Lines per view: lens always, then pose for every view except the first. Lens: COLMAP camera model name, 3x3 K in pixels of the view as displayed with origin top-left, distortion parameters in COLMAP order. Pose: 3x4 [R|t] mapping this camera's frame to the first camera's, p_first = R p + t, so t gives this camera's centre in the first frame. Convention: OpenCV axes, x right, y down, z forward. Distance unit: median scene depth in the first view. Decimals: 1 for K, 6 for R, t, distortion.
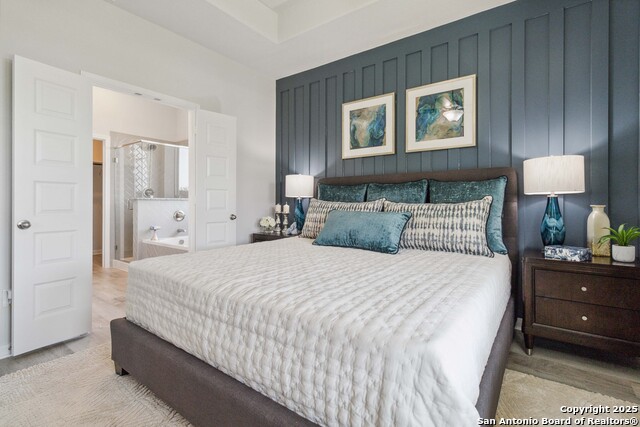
lens RADIAL K [[302.4, 0, 322.2], [0, 302.4, 209.6], [0, 0, 1]] dist [0.005890, -0.000055]
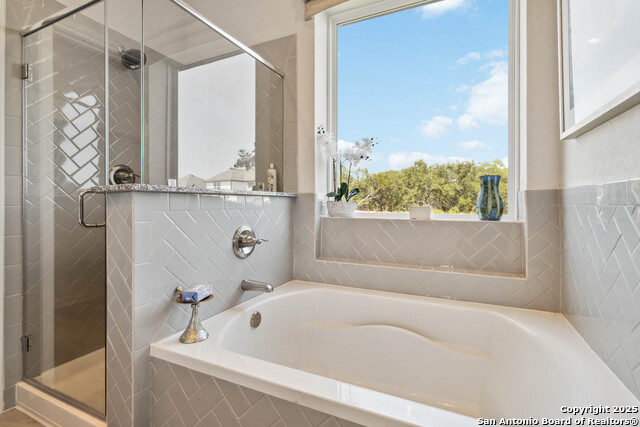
lens RADIAL K [[302.4, 0, 317.6], [0, 302.4, 208.1], [0, 0, 1]] dist [0.005890, -0.000055]
pose [[0.983929, -0.006170, 0.178456, -0.452808], [0.007817, 0.999933, -0.008525, -0.013091], [-0.178391, 0.009783, 0.983911, 0.654128]]
